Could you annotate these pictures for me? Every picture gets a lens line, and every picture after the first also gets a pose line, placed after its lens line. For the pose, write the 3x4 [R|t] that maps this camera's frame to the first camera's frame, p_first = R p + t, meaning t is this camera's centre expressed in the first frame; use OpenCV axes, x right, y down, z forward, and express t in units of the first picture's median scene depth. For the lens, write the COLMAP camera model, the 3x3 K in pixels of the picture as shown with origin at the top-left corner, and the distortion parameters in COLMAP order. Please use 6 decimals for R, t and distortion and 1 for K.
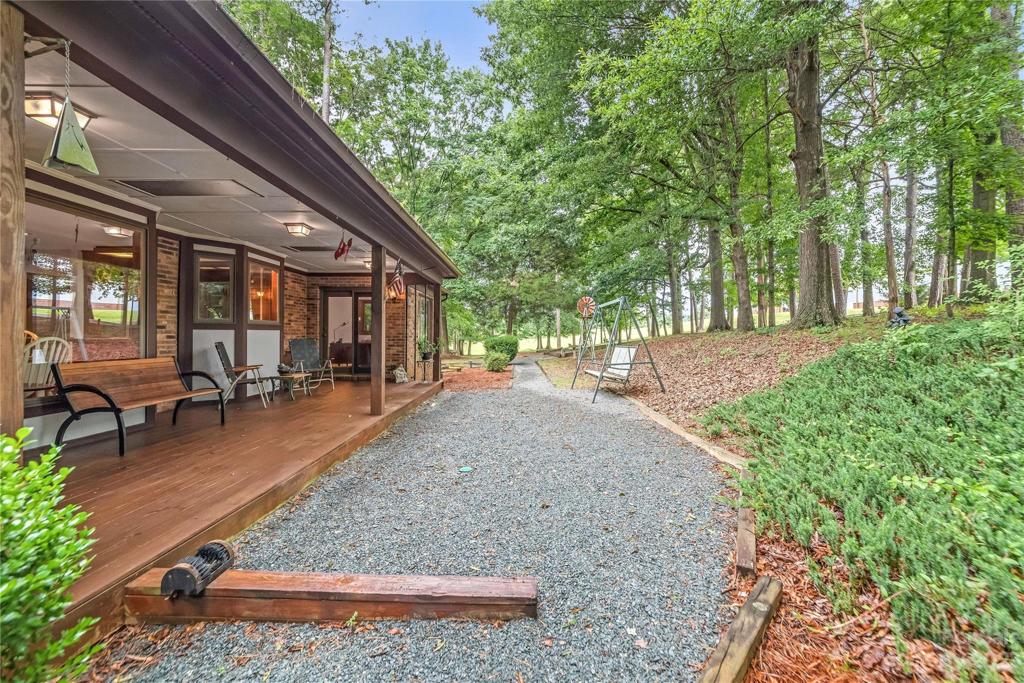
lens RADIAL K [[410.2, 0, 523.3], [0, 410.2, 332.7], [0, 0, 1]] dist [-0.012221, 0.000458]
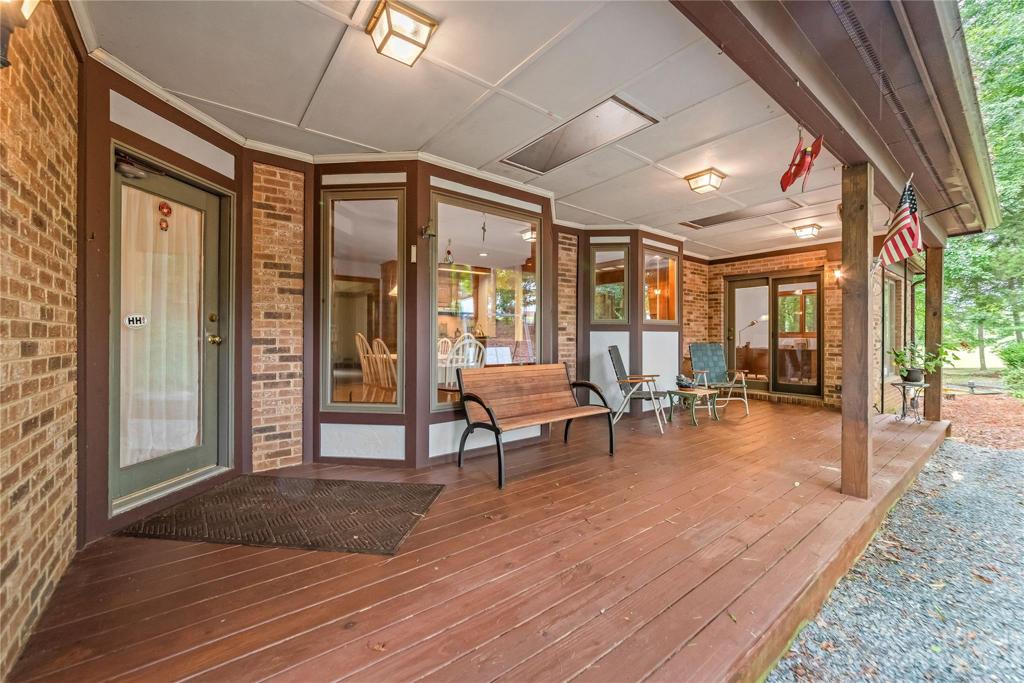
lens RADIAL K [[410.2, 0, 523.3], [0, 410.2, 332.7], [0, 0, 1]] dist [-0.012221, 0.000458]
pose [[0.627105, -0.006644, -0.778907, -0.191374], [0.002130, 0.999975, -0.006816, 0.000822], [0.778932, 0.002616, 0.627103, 0.307150]]
